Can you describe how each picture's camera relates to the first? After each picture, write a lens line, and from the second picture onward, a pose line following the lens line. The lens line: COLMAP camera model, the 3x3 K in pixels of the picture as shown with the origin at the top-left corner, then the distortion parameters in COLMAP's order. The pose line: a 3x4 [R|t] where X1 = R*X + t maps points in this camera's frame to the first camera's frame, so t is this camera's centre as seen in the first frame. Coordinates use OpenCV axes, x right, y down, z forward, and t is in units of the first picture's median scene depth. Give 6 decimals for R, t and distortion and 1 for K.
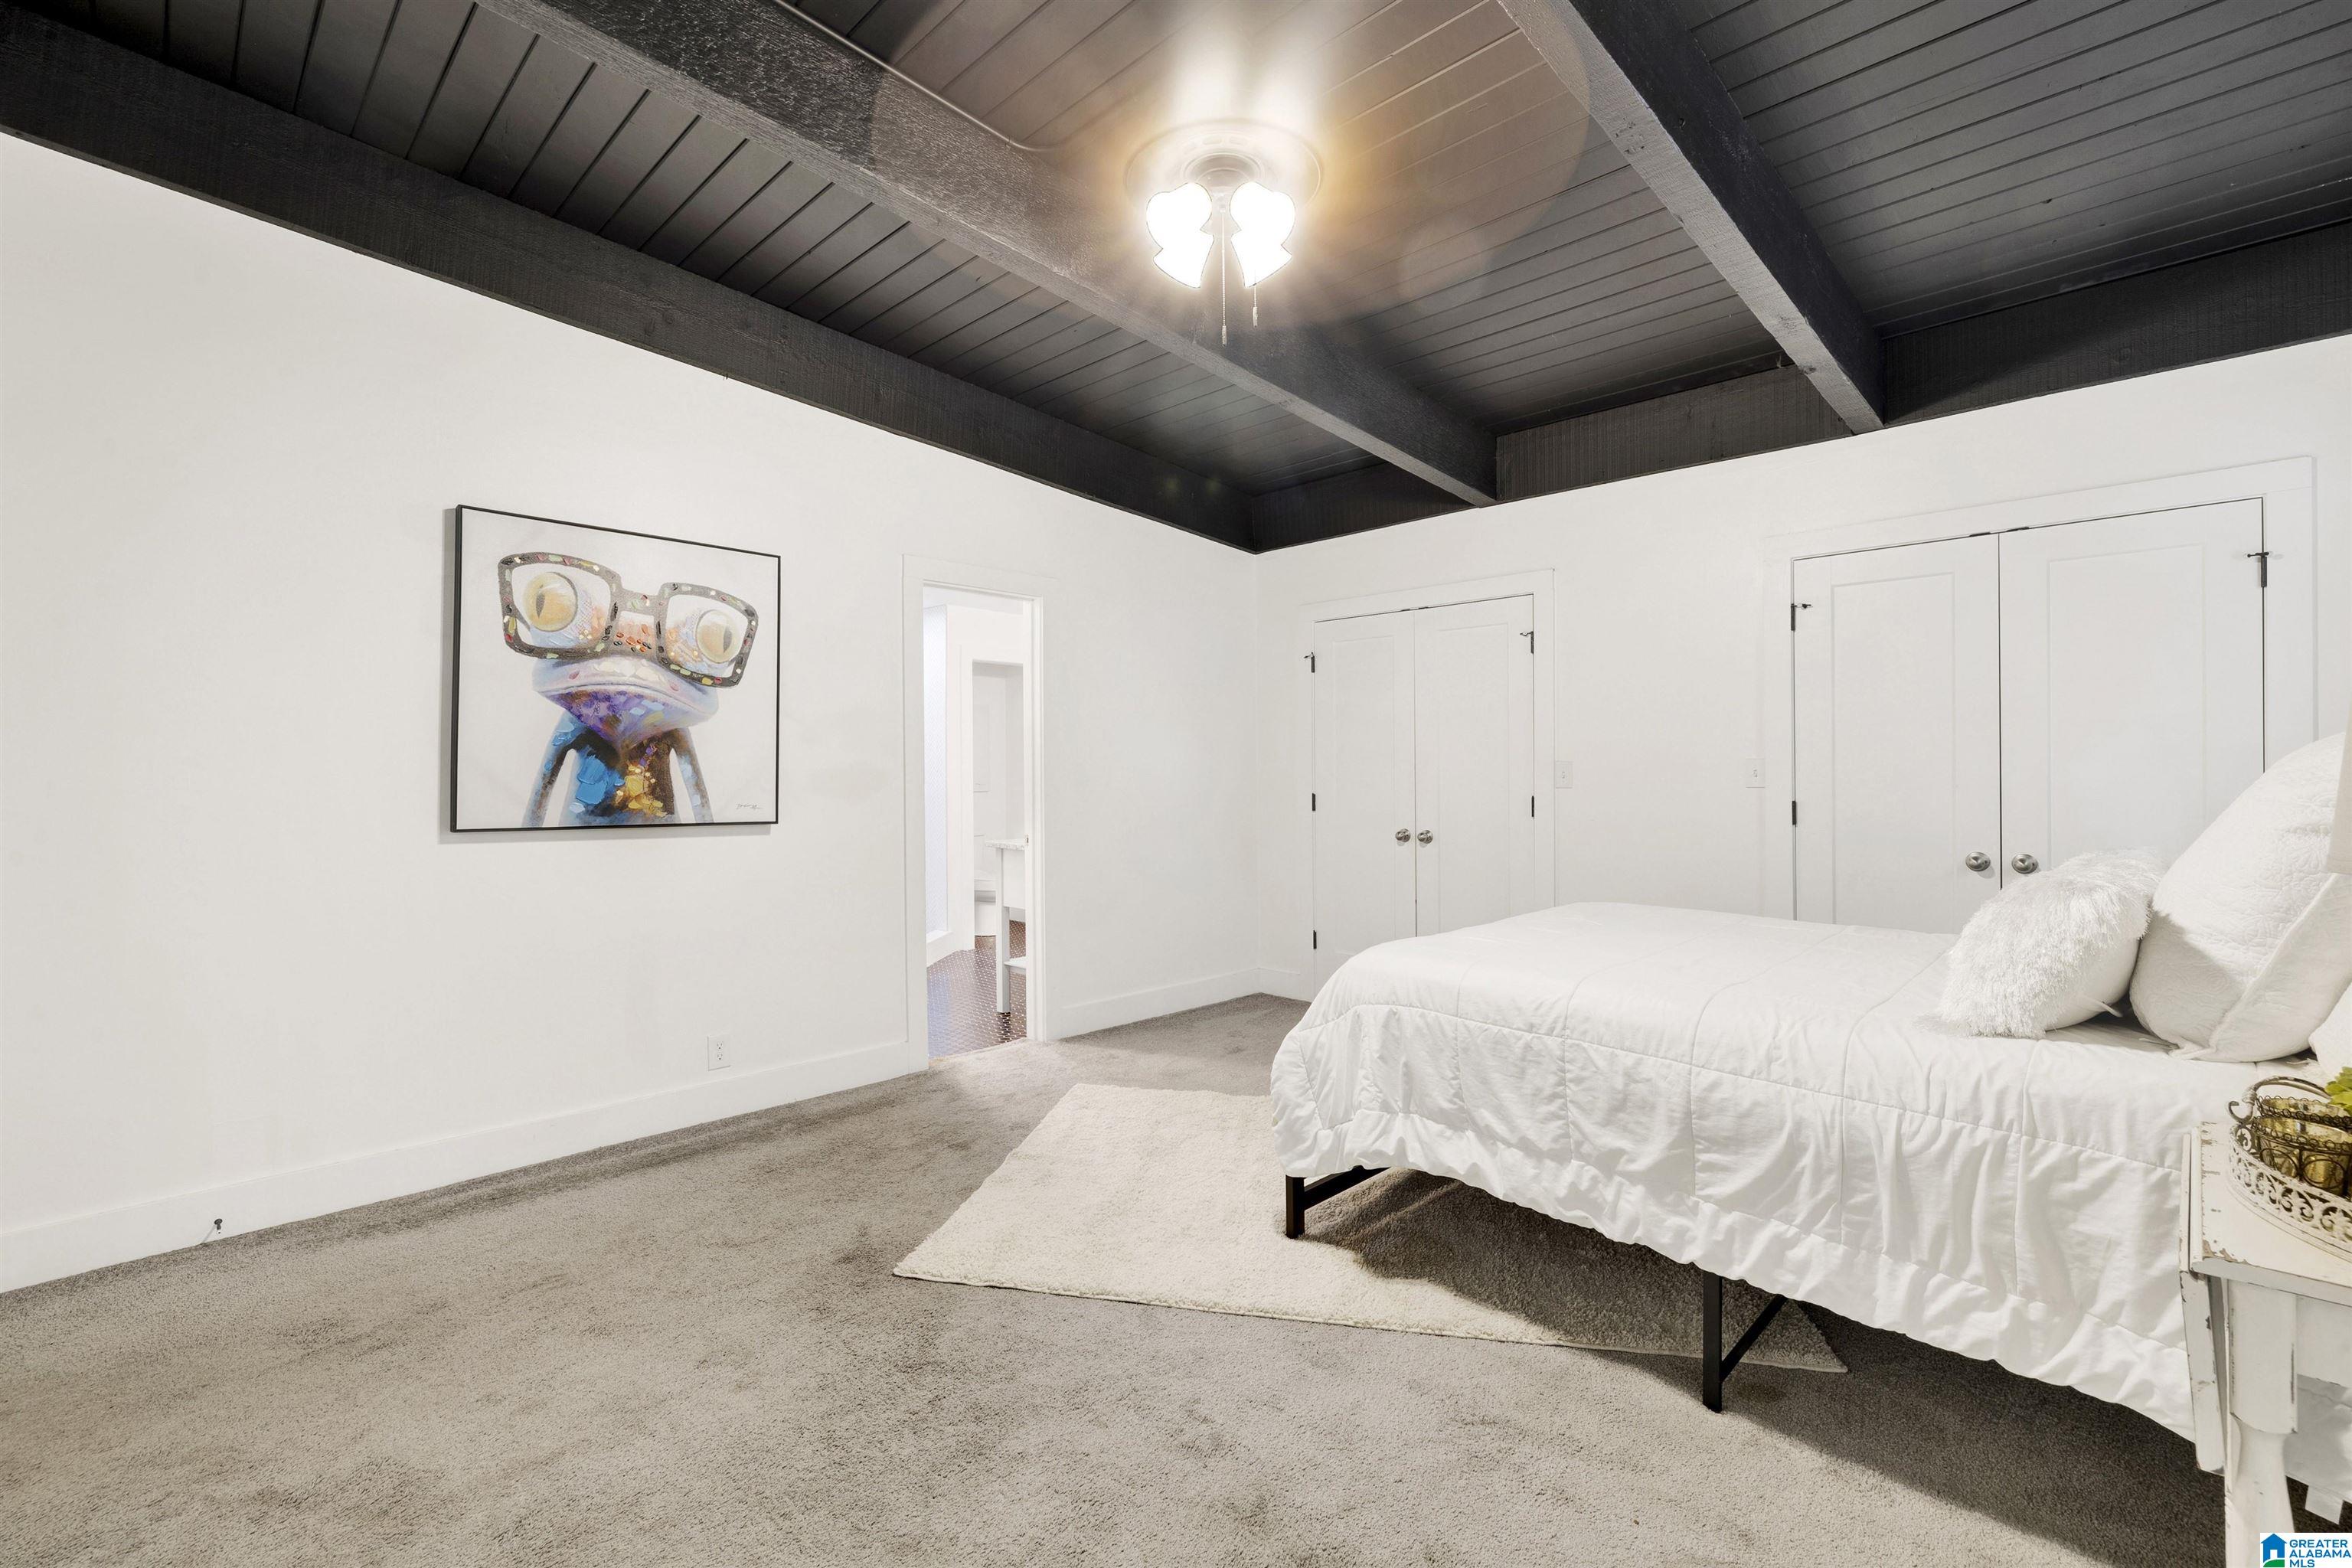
lens RADIAL K [[1007.0, 0, 1168.7], [0, 1007.0, 768.2], [0, 0, 1]] dist [0.000907, 0.001162]
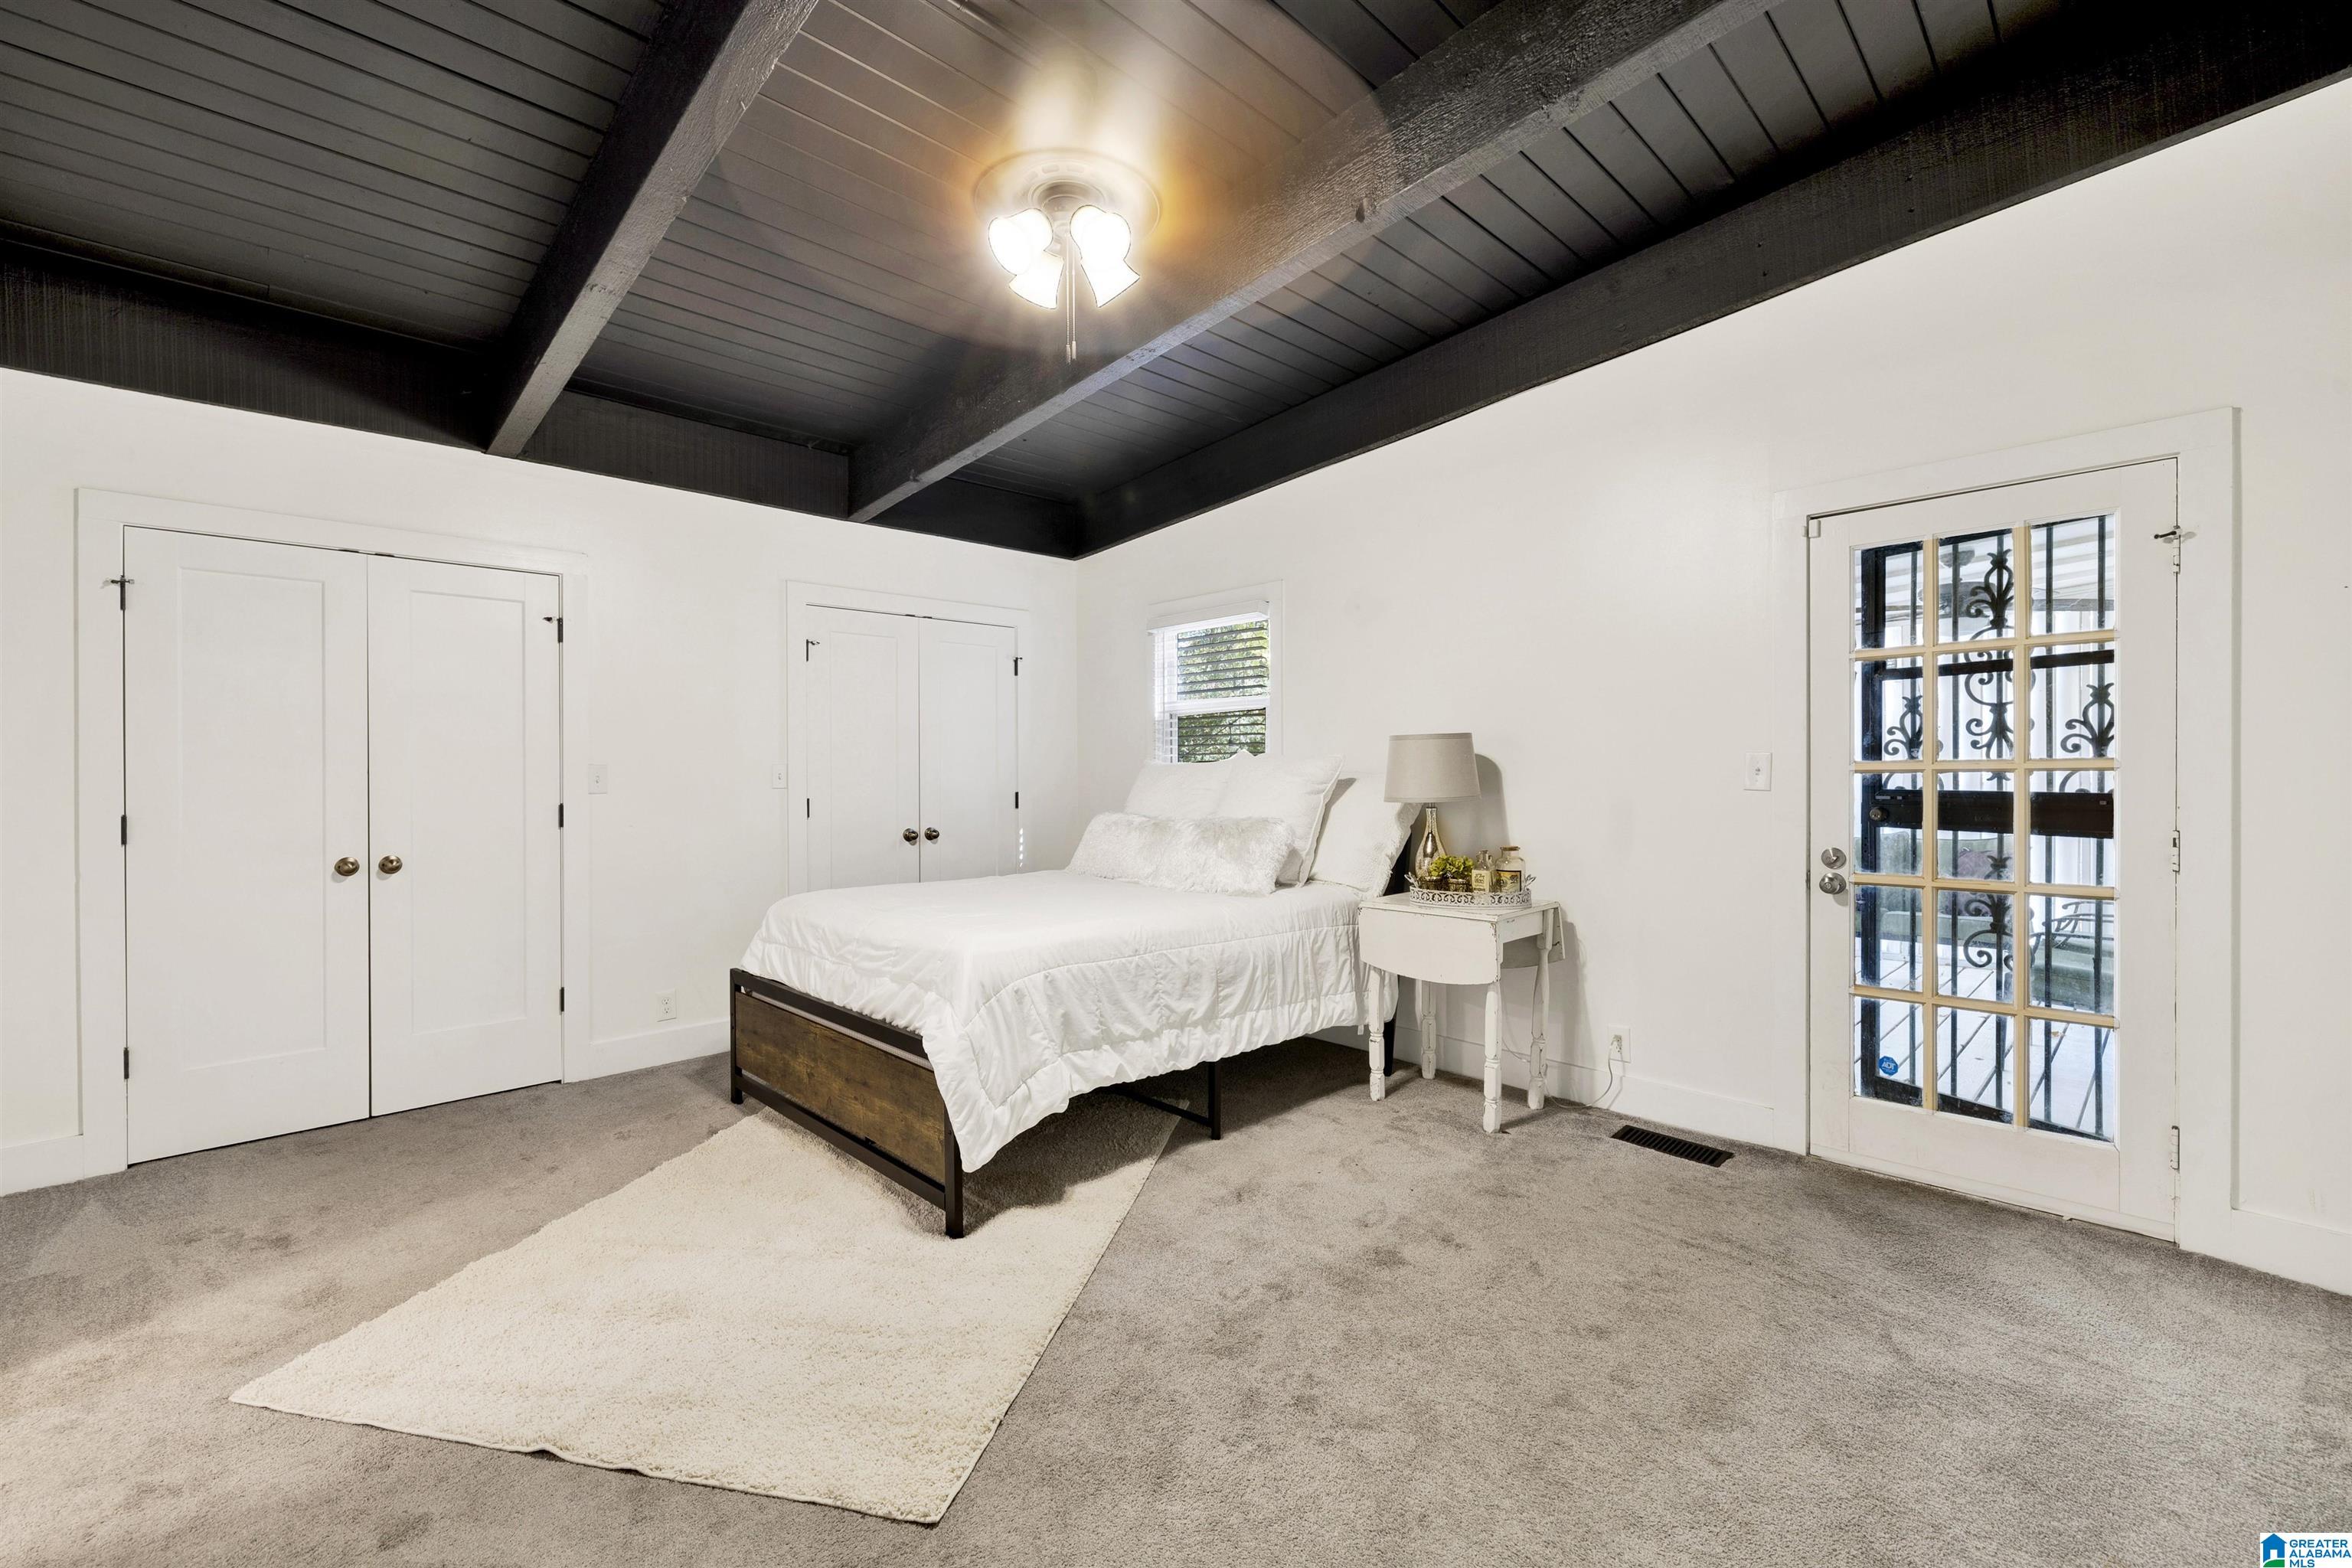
lens RADIAL K [[966.1, 0, 1178.1], [0, 966.1, 782.2], [0, 0, 1]] dist [0.002308, 0.000167]
pose [[0.041441, -0.012587, 0.999062, -1.026535], [0.005200, 0.999910, 0.012382, 0.004871], [-0.999127, 0.004682, 0.041502, 0.929280]]
